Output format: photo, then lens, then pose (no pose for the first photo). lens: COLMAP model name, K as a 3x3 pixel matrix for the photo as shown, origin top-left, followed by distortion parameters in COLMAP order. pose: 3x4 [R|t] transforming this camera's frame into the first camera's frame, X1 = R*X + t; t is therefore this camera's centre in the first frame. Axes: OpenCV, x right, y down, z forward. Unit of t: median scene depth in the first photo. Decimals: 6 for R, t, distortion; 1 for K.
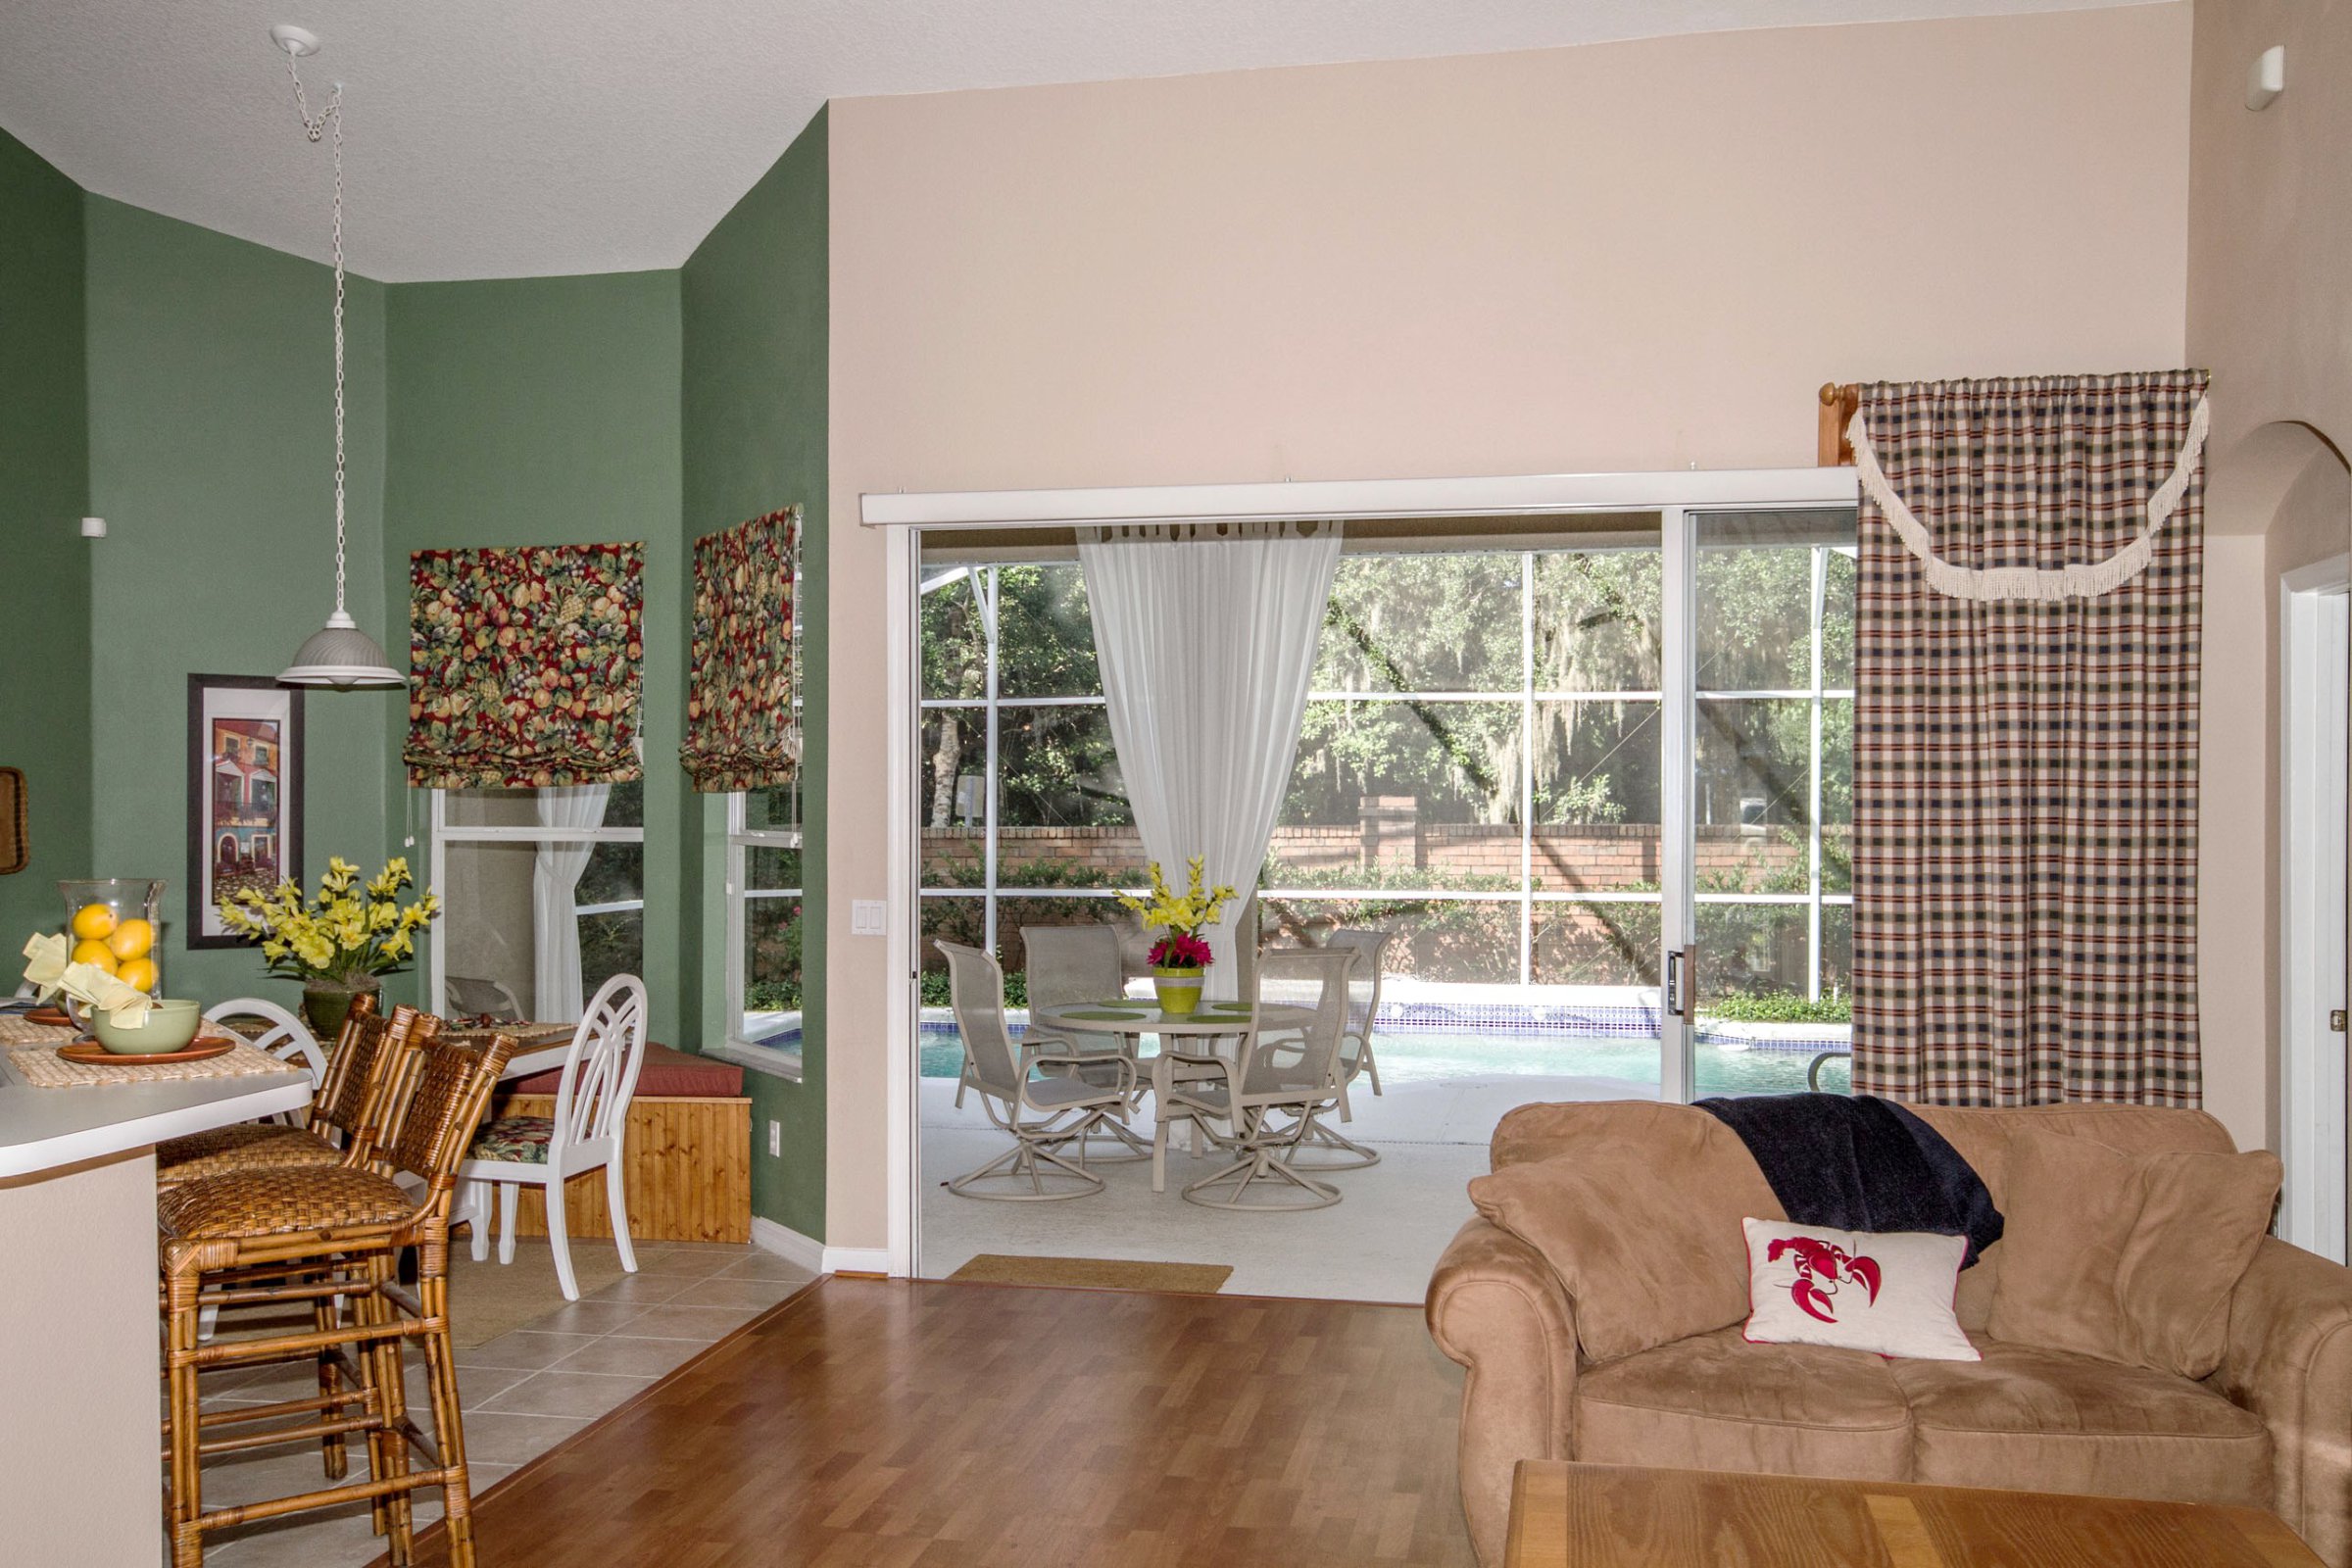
lens RADIAL K [[2024.1, 0, 1151.8], [0, 2024.1, 804.1], [0, 0, 1]] dist [0.035719, 0.010229]
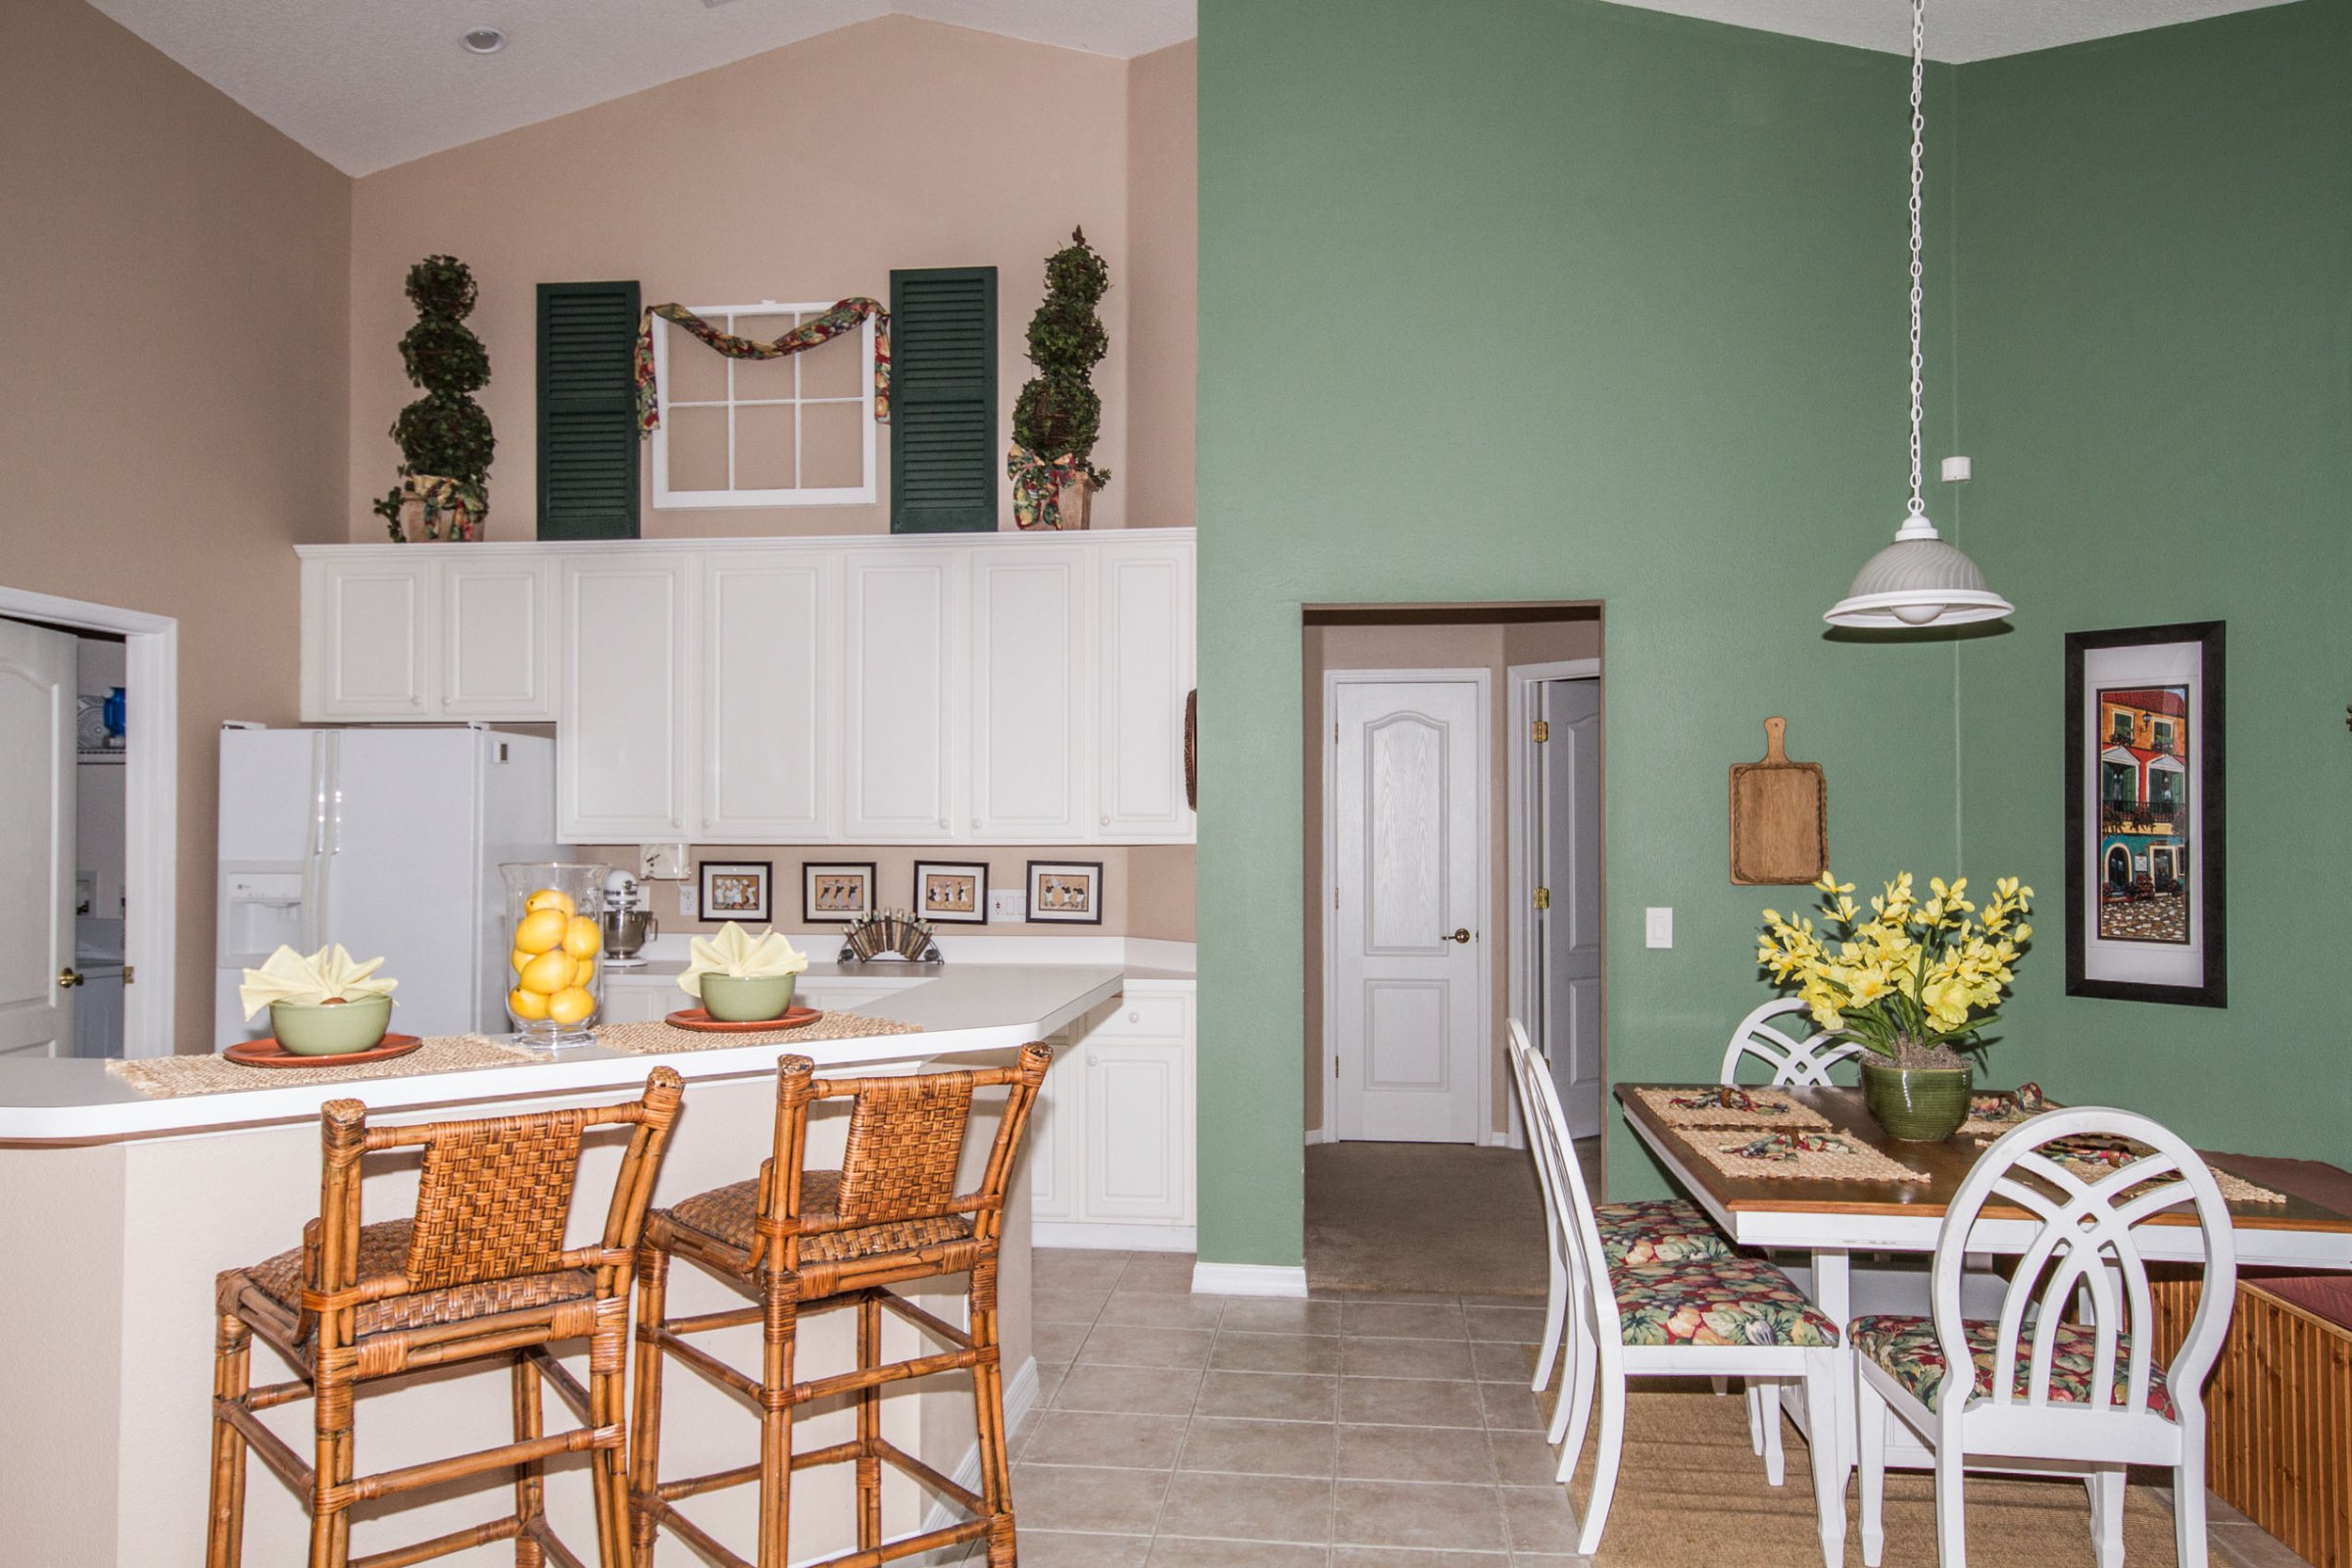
lens RADIAL K [[1706.9, 0, 1171.8], [0, 1706.9, 801.9], [0, 0, 1]] dist [0.003675, 0.031754]
pose [[0.096651, -0.016192, -0.995187, 0.130519], [-0.003544, 0.999856, -0.016612, 0.010730], [0.995312, 0.005132, 0.096579, 0.584470]]
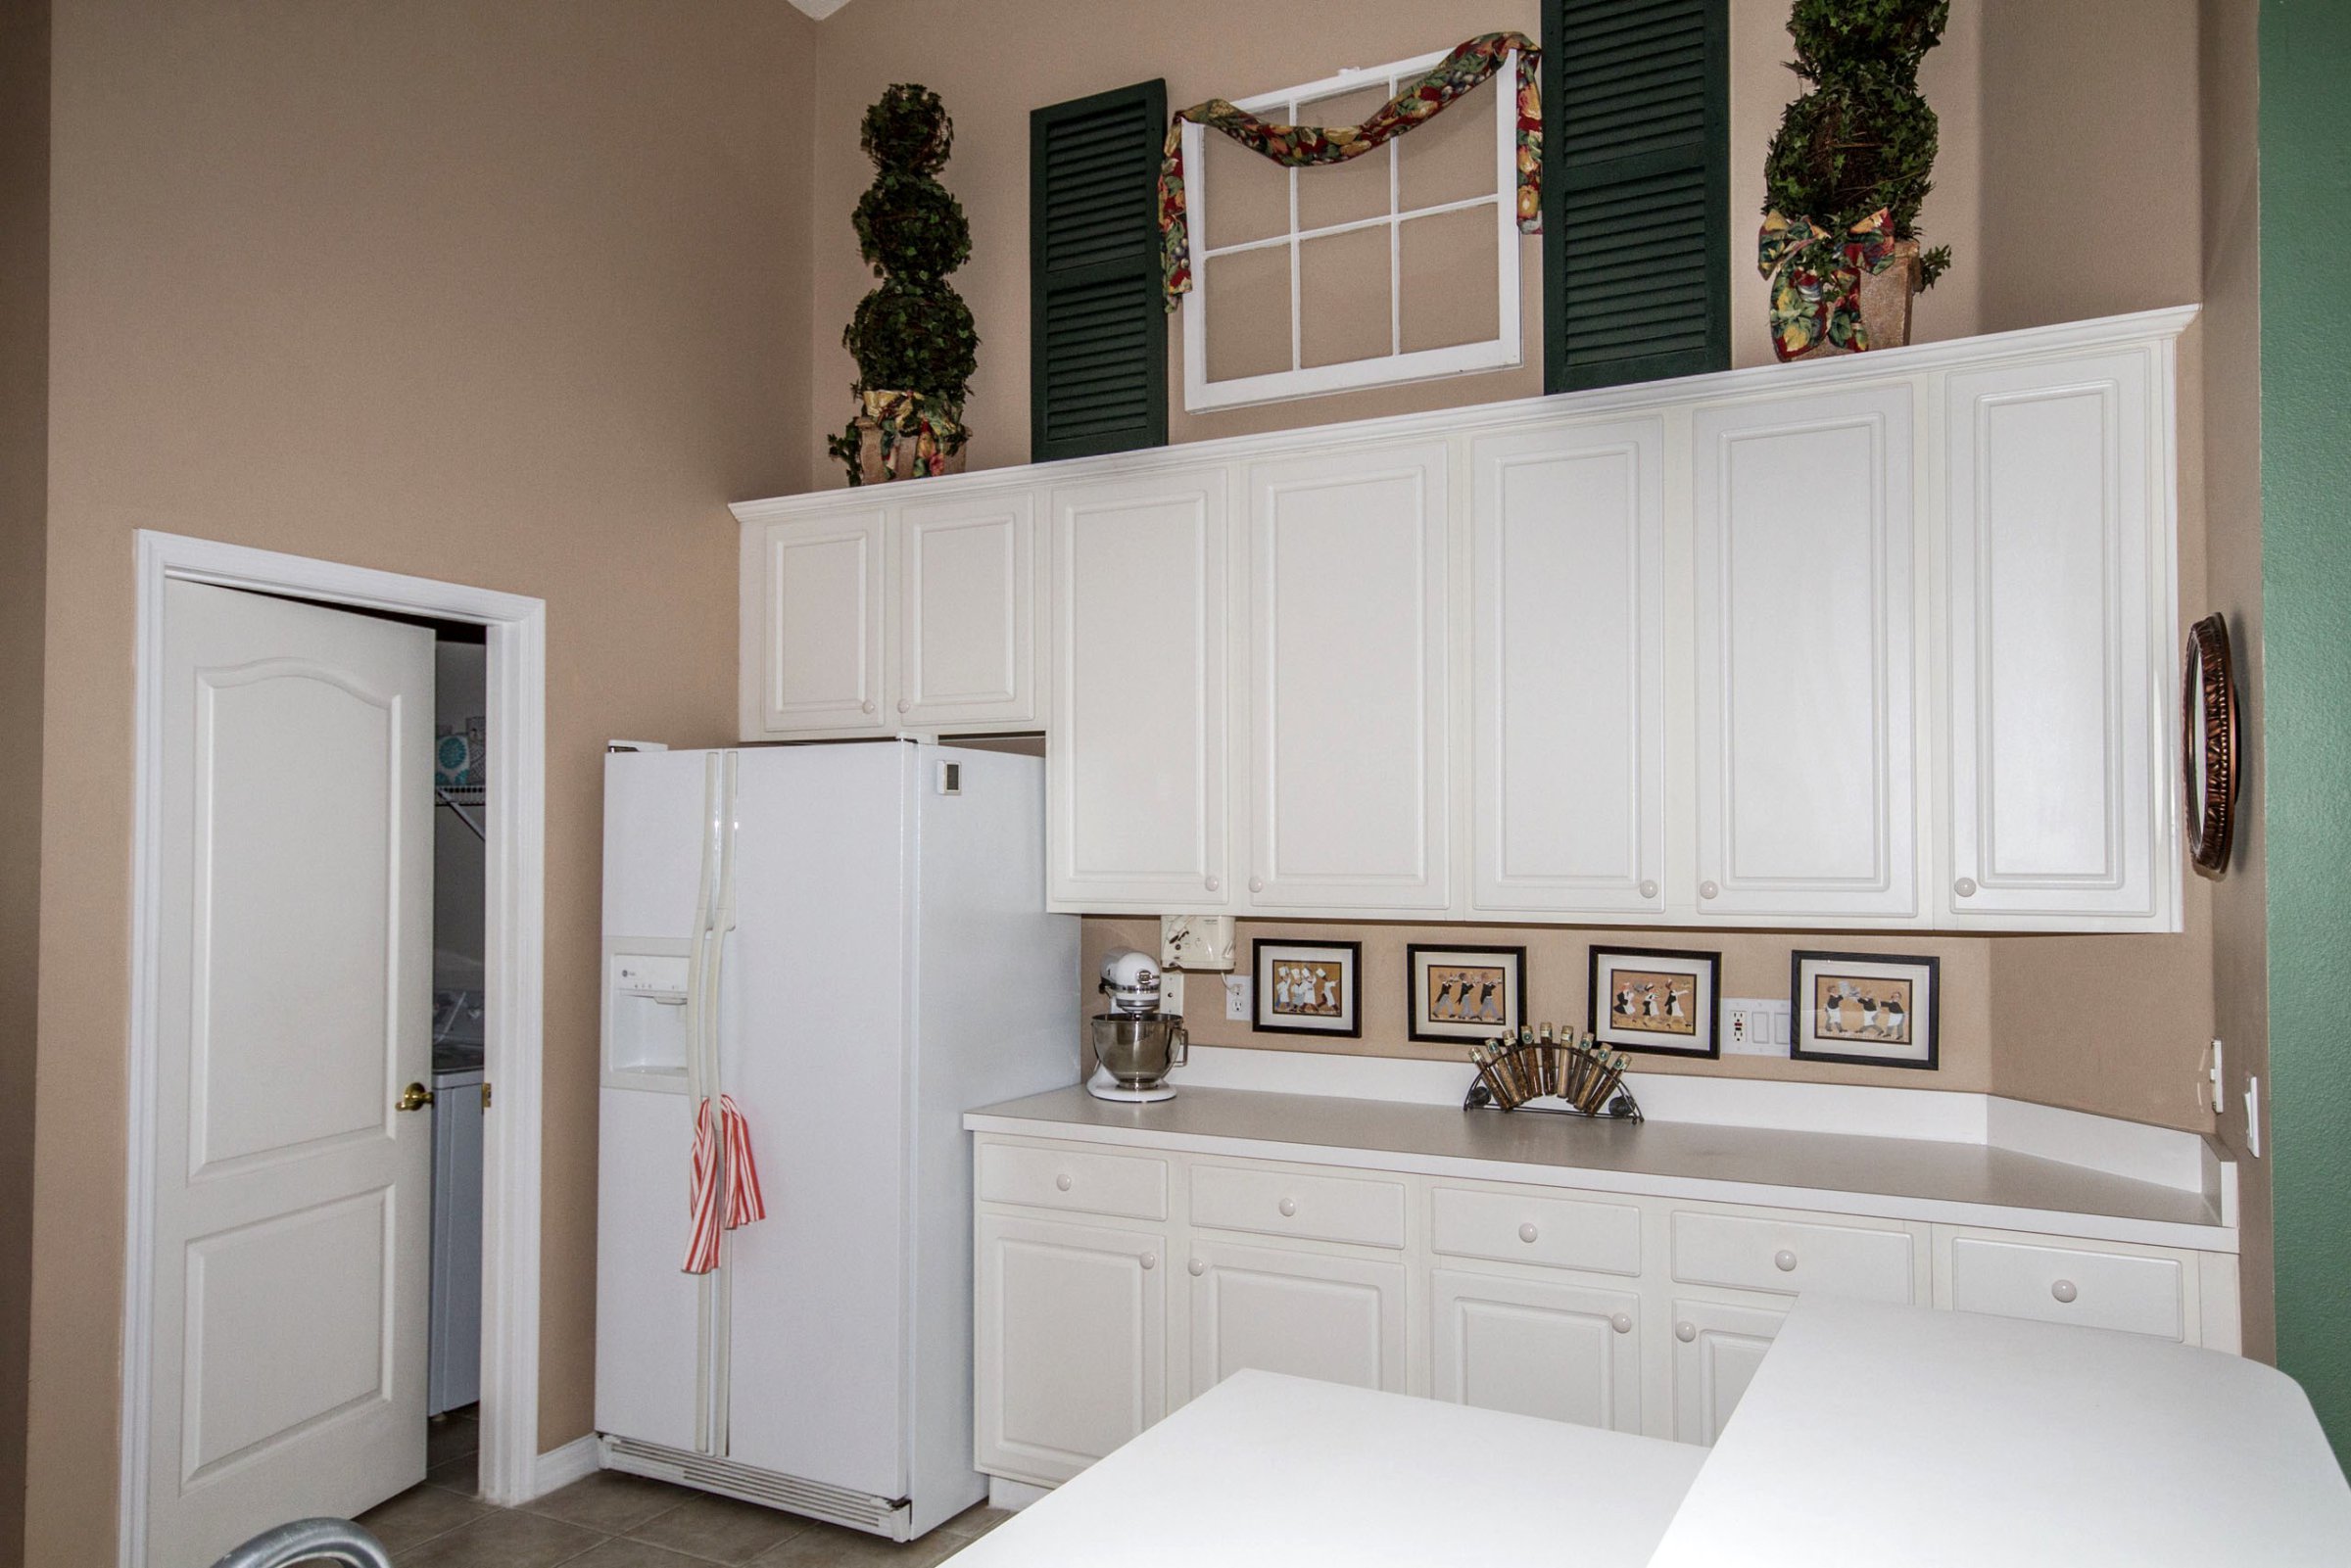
lens RADIAL K [[1615.0, 0, 1177.3], [0, 1615.0, 814.1], [0, 0, 1]] dist [0.008555, 0.012117]
pose [[-0.270080, -0.020300, -0.962624, -0.218253], [-0.001724, 0.999786, -0.020600, -0.002624], [0.962836, -0.003904, -0.270057, 0.551996]]
